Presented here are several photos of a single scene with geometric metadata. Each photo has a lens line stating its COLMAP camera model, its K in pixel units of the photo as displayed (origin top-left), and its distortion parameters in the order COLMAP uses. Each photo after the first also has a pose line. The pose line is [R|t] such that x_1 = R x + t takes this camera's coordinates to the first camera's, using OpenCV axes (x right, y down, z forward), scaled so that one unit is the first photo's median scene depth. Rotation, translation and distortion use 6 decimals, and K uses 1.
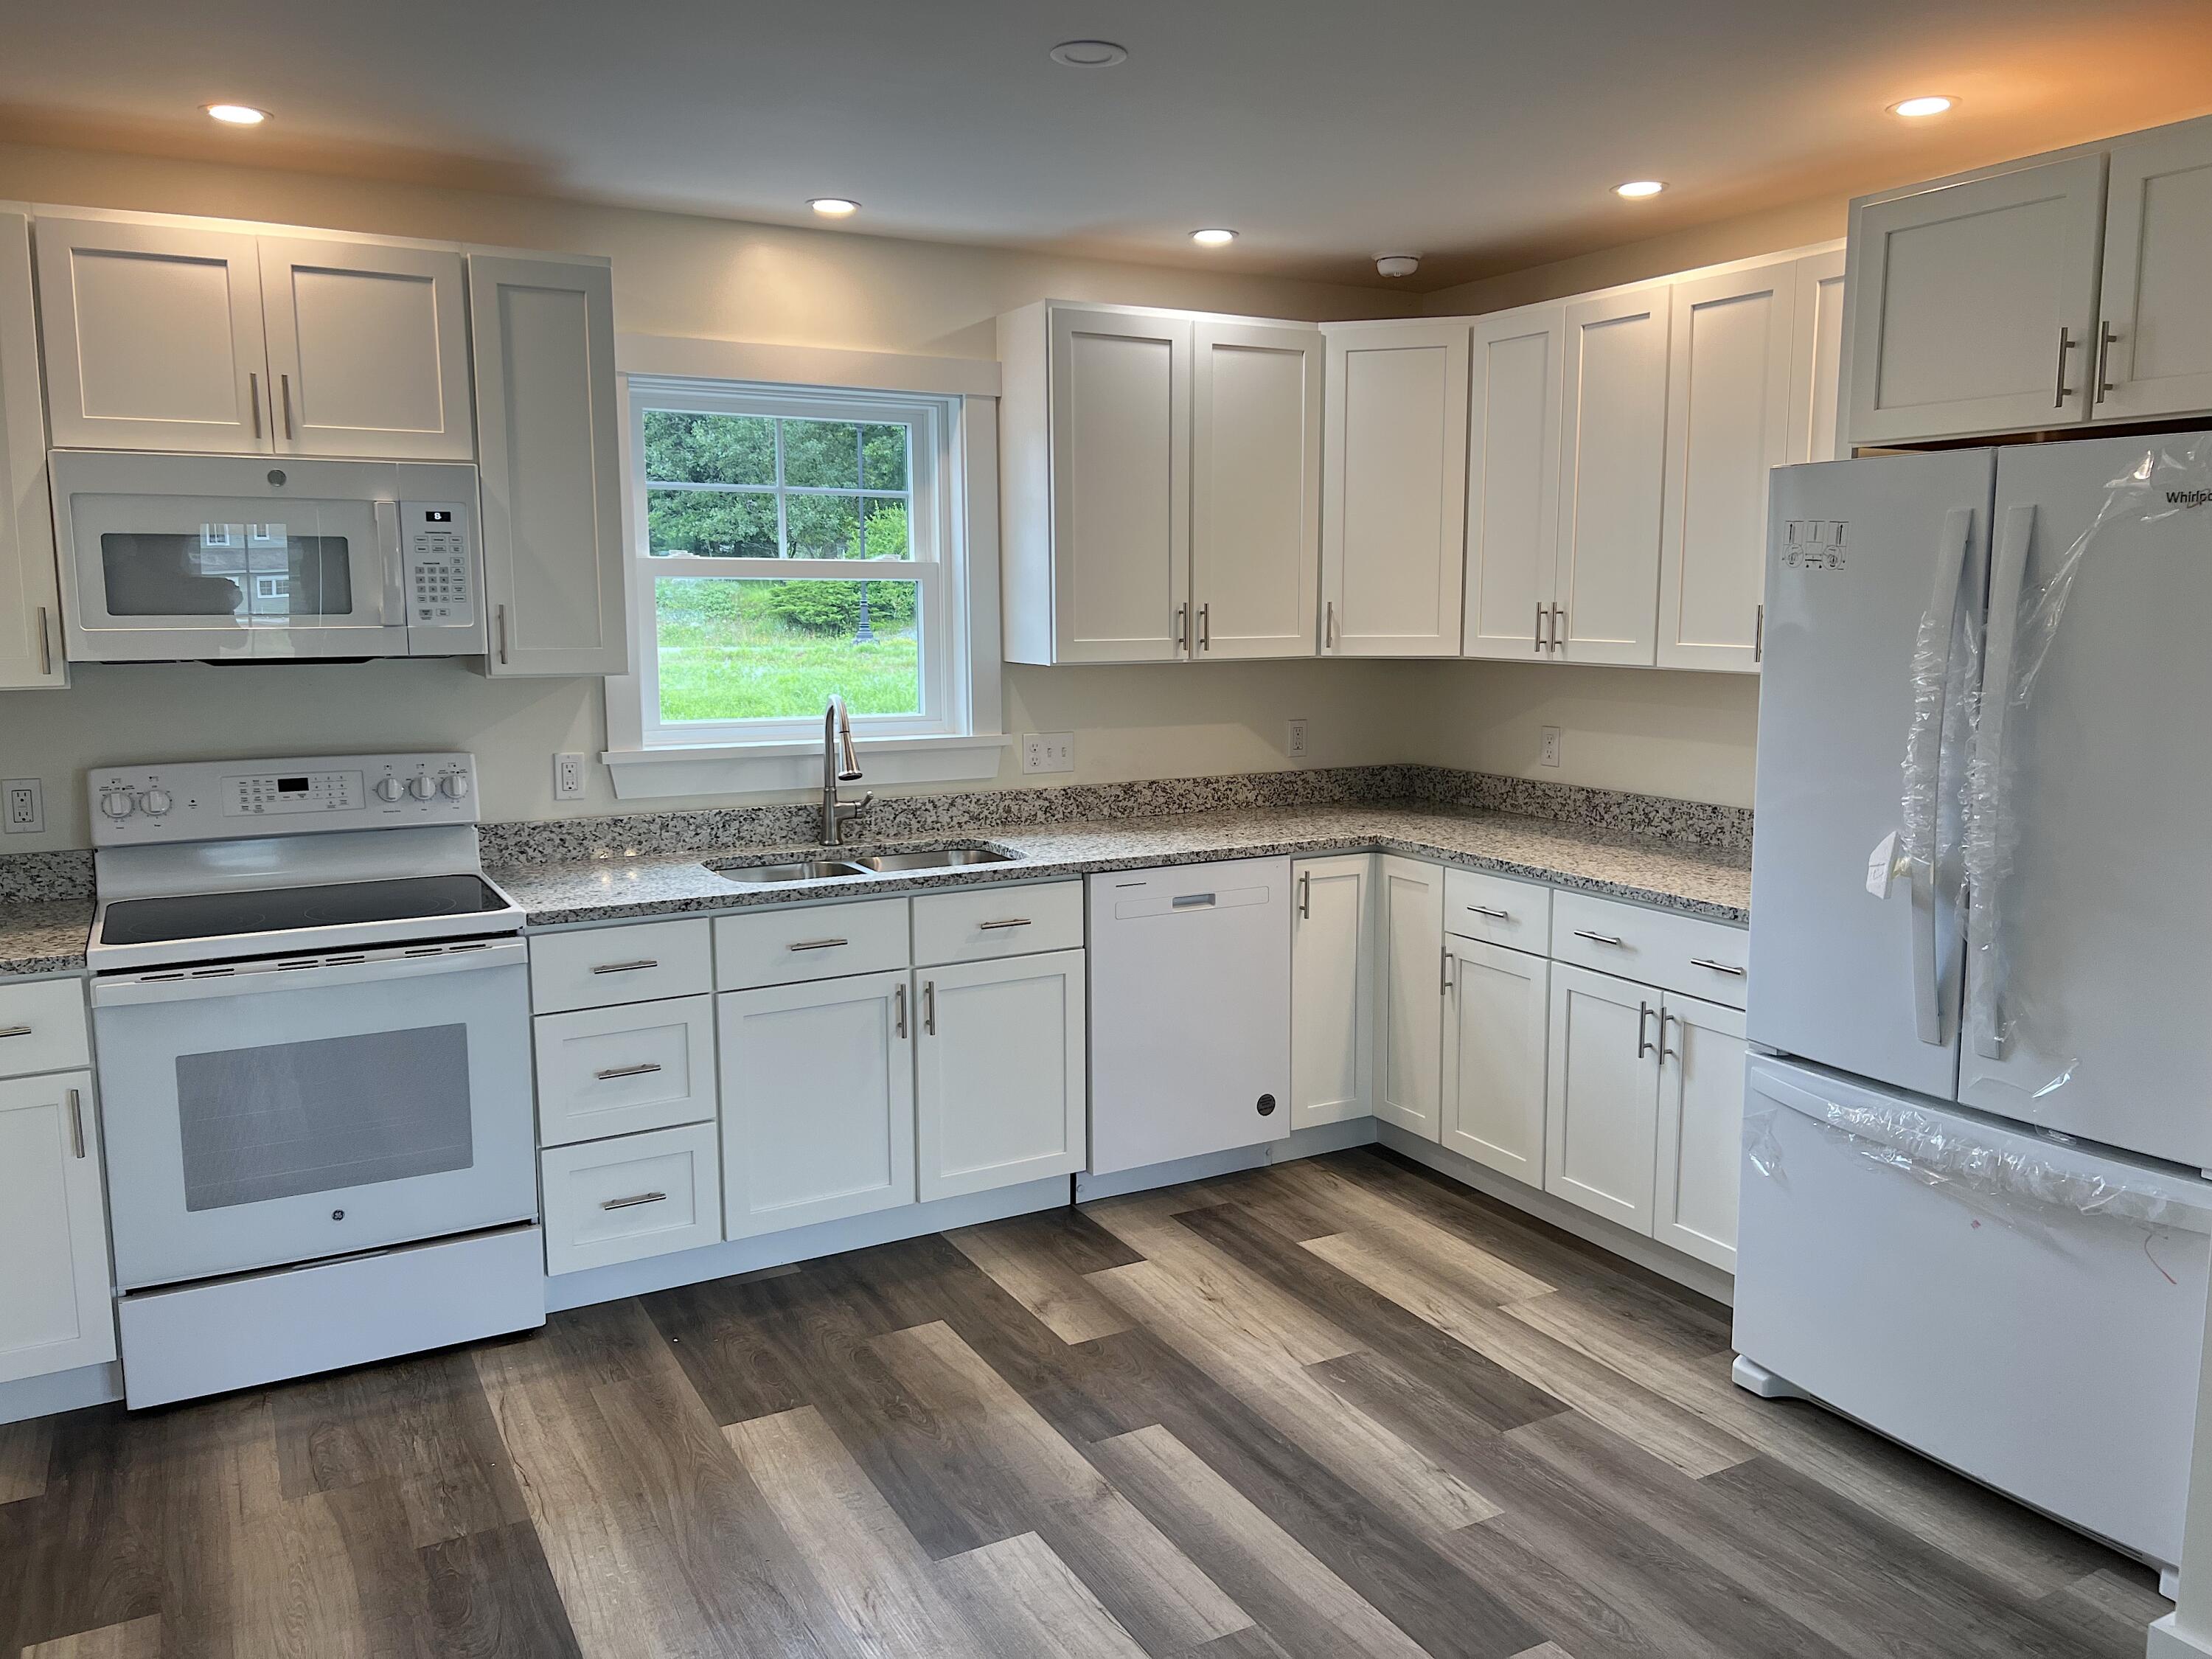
lens RADIAL K [[1664.4, 0, 1103.4], [0, 1664.4, 825.6], [0, 0, 1]] dist [0.037413, -0.017839]
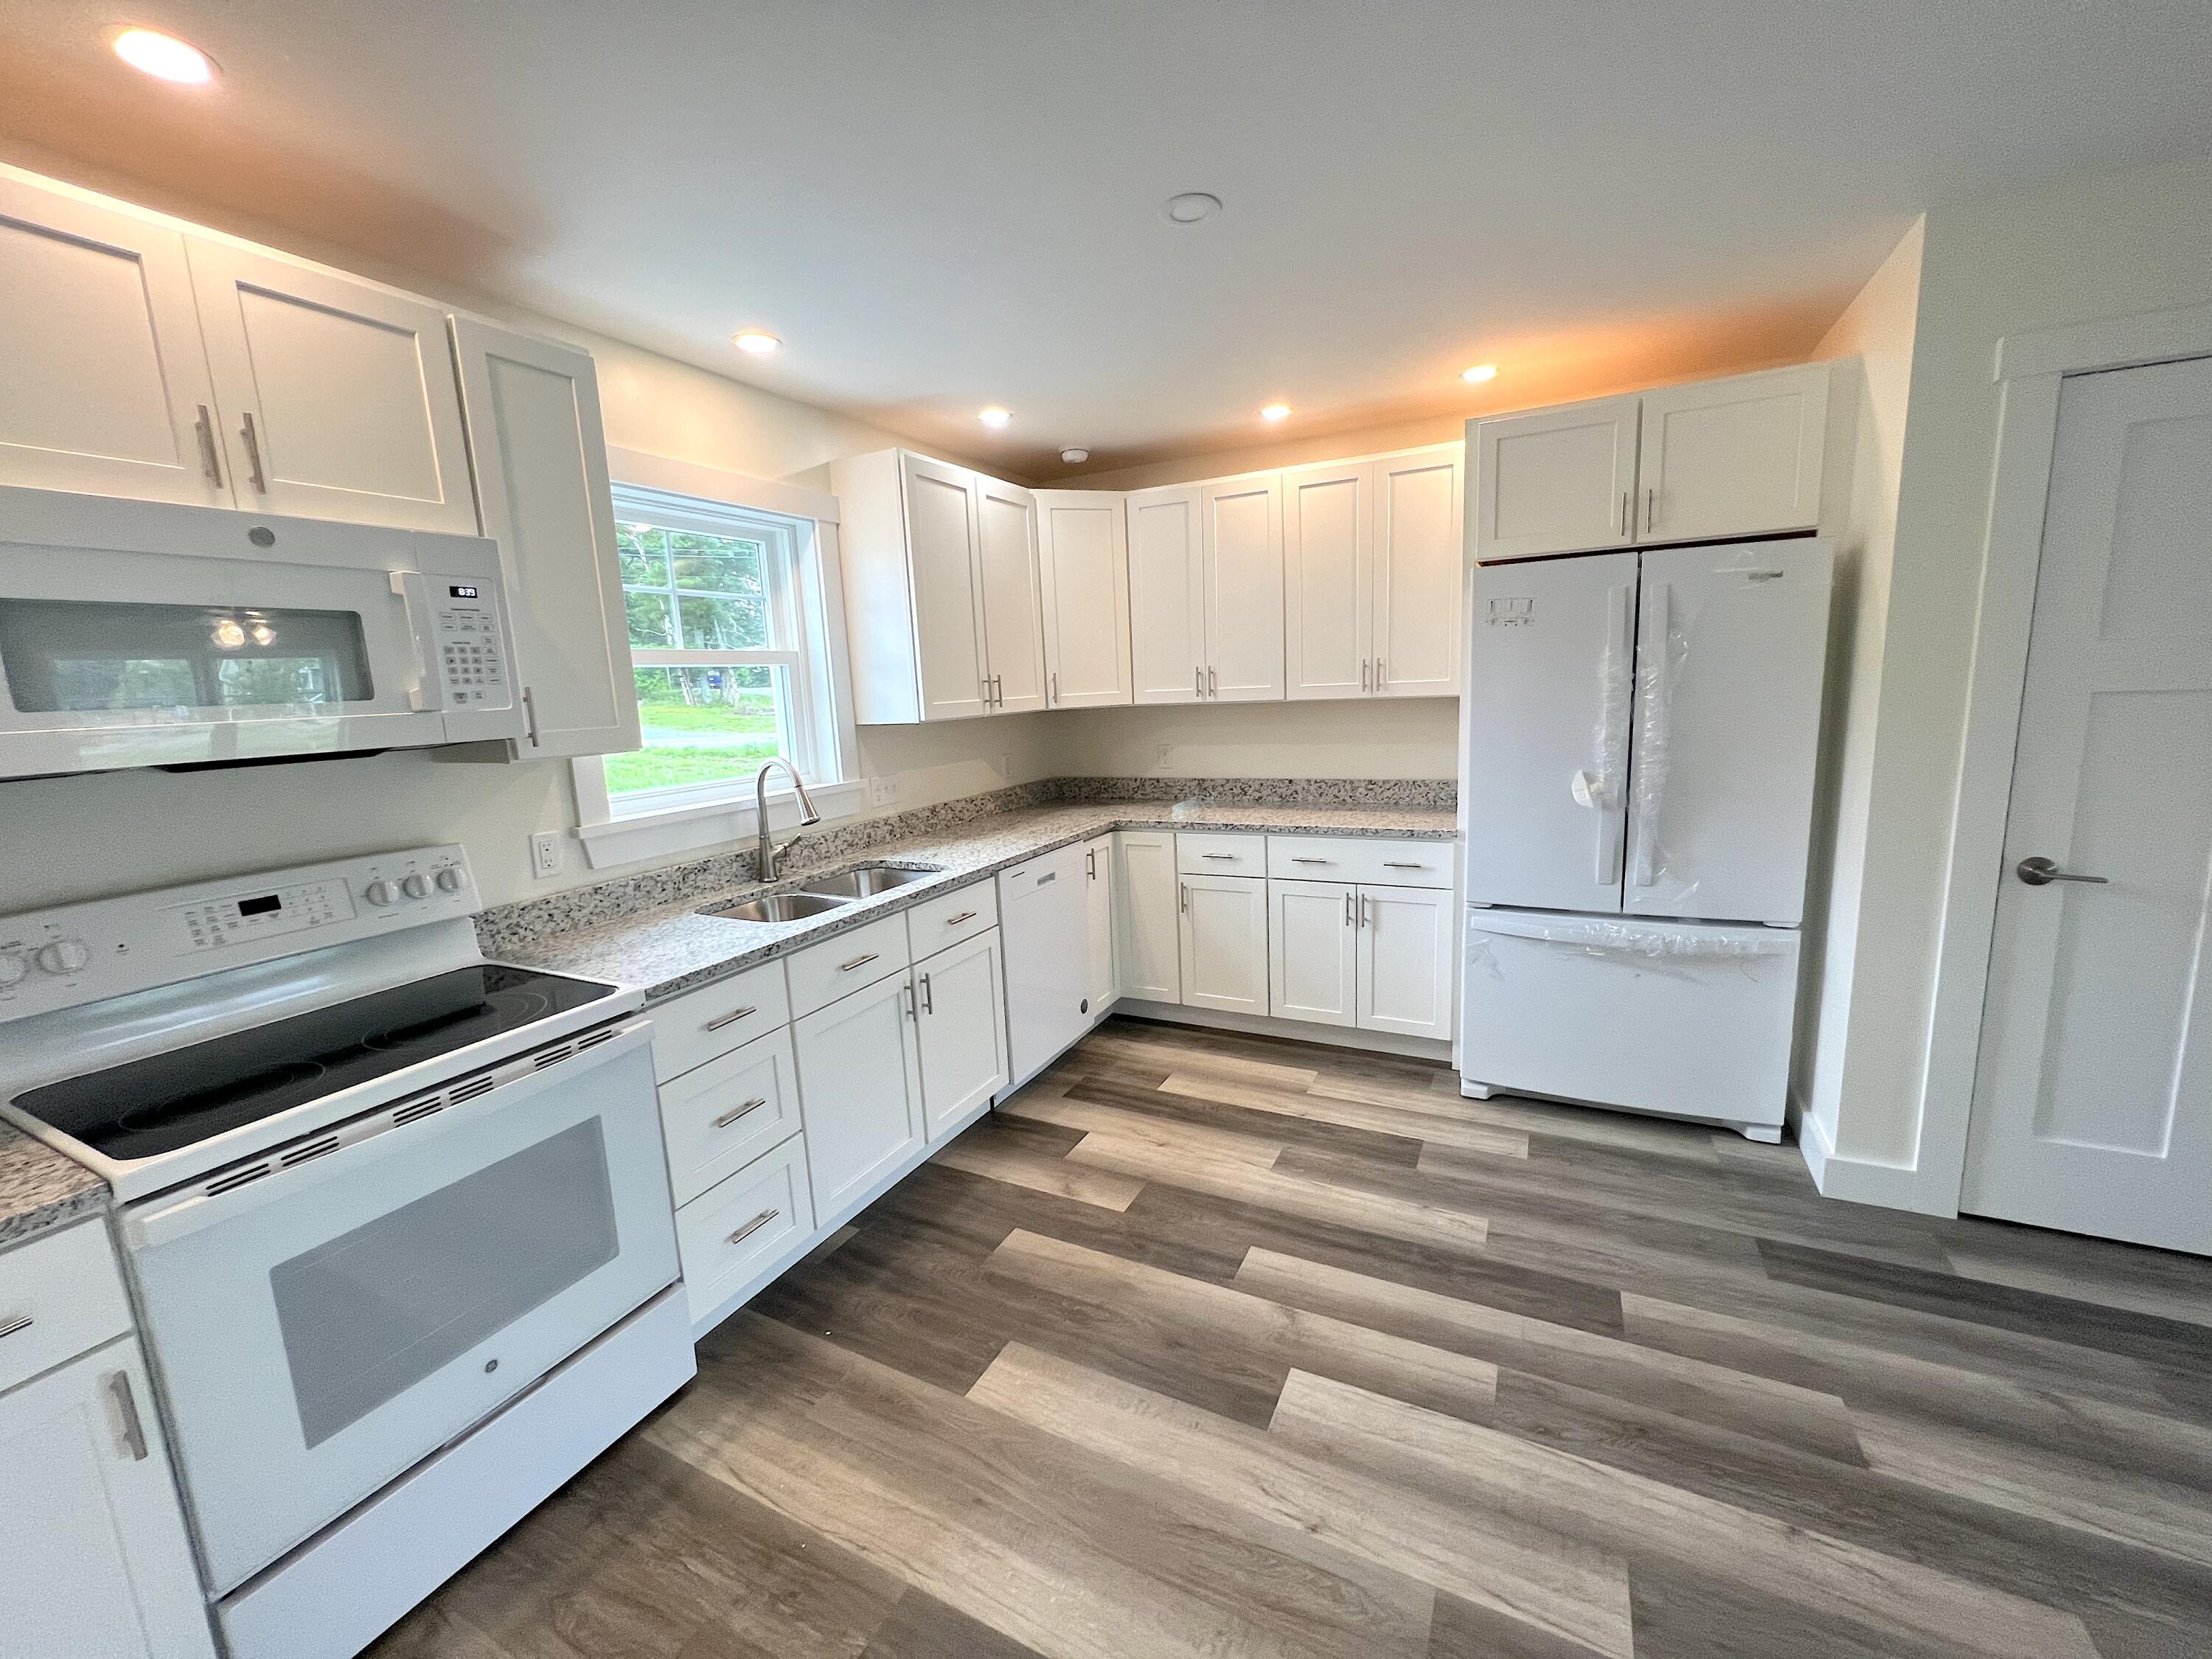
lens RADIAL K [[891.4, 0, 1107.4], [0, 891.4, 828.1], [0, 0, 1]] dist [0.000320, 0.001478]
pose [[0.828681, -0.127259, 0.545063, -0.385433], [0.121807, 0.991473, 0.046298, -0.033741], [-0.546307, 0.028026, 0.837116, 0.390193]]
